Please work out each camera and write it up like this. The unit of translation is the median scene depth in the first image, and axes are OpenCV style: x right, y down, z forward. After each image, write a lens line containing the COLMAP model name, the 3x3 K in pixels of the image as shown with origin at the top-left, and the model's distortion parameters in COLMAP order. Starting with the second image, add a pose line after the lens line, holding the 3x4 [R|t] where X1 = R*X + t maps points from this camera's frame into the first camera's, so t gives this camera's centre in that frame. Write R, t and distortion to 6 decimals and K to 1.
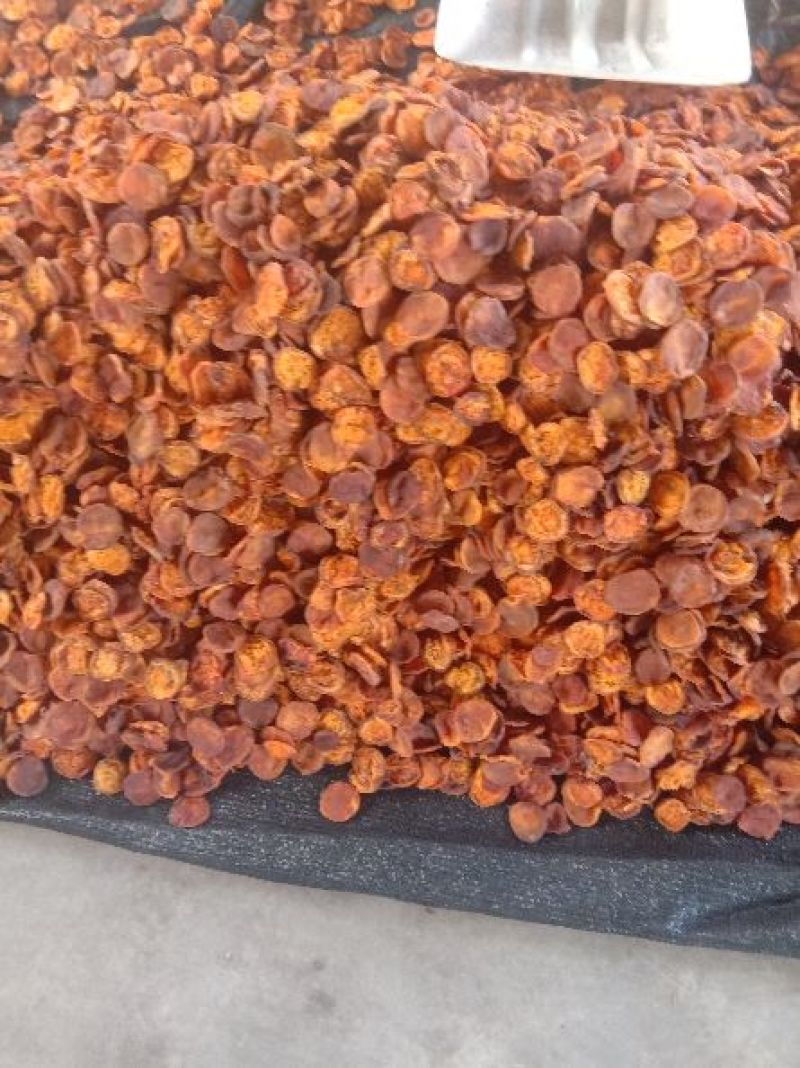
lens RADIAL K [[847.8, 0, 405.4], [0, 847.8, 540.9], [0, 0, 1]] dist [0.121546, -0.217651]
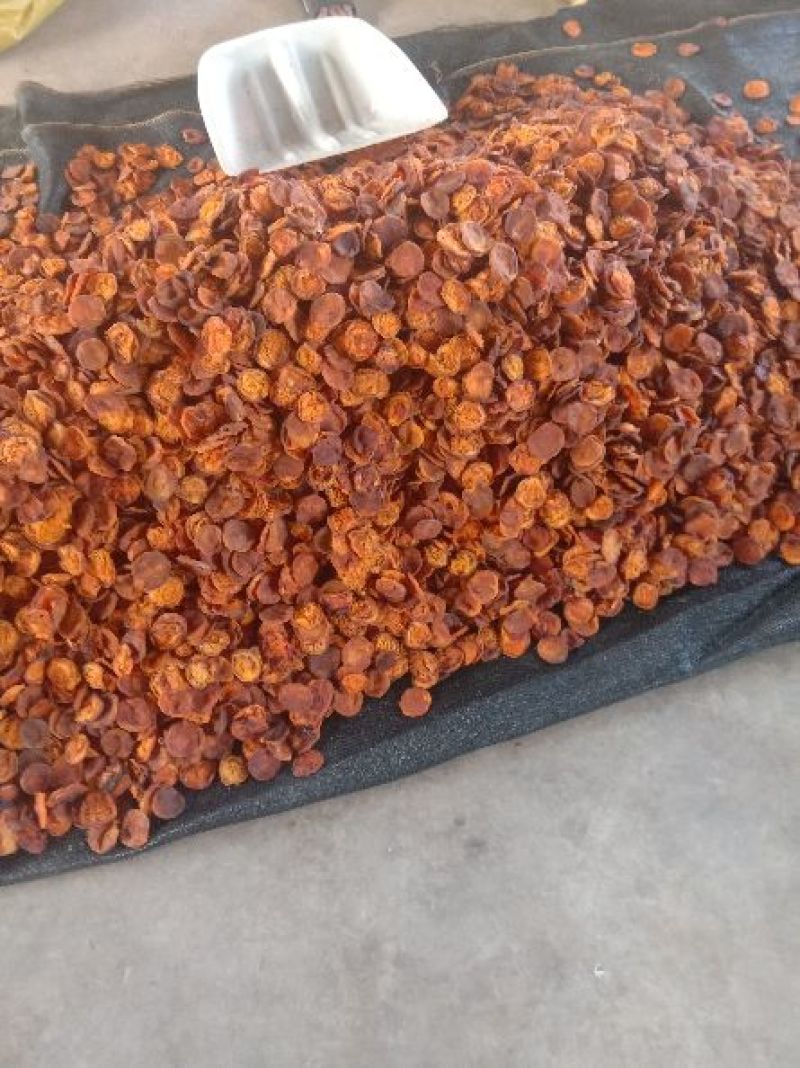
lens RADIAL K [[847.8, 0, 405.4], [0, 847.8, 540.9], [0, 0, 1]] dist [0.121546, -0.217651]
pose [[0.894351, -0.406180, 0.187496, -0.254240], [0.430356, 0.895610, -0.112589, 0.256009], [-0.122192, 0.181384, 0.975791, -0.275385]]
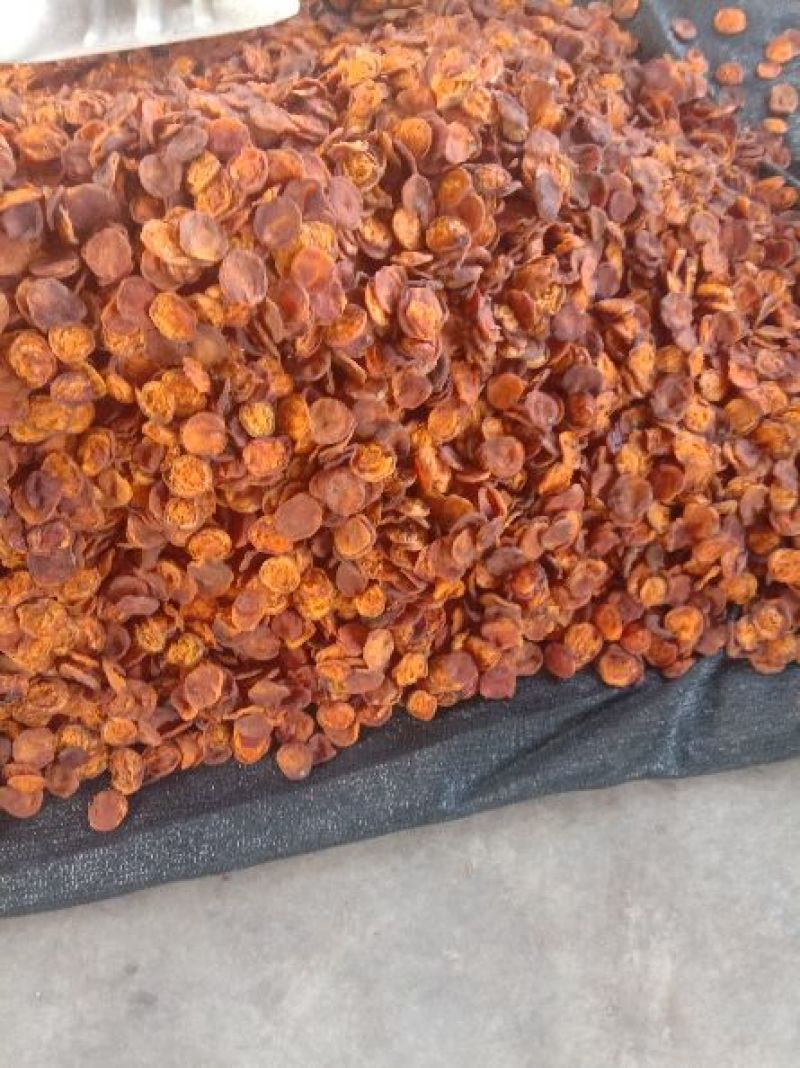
lens RADIAL K [[847.8, 0, 405.4], [0, 847.8, 540.9], [0, 0, 1]] dist [0.121546, -0.217651]
pose [[0.938912, -0.313464, 0.142074, 0.227658], [0.311166, 0.949567, 0.038692, 0.086340], [-0.147037, 0.007880, 0.989100, -0.043814]]
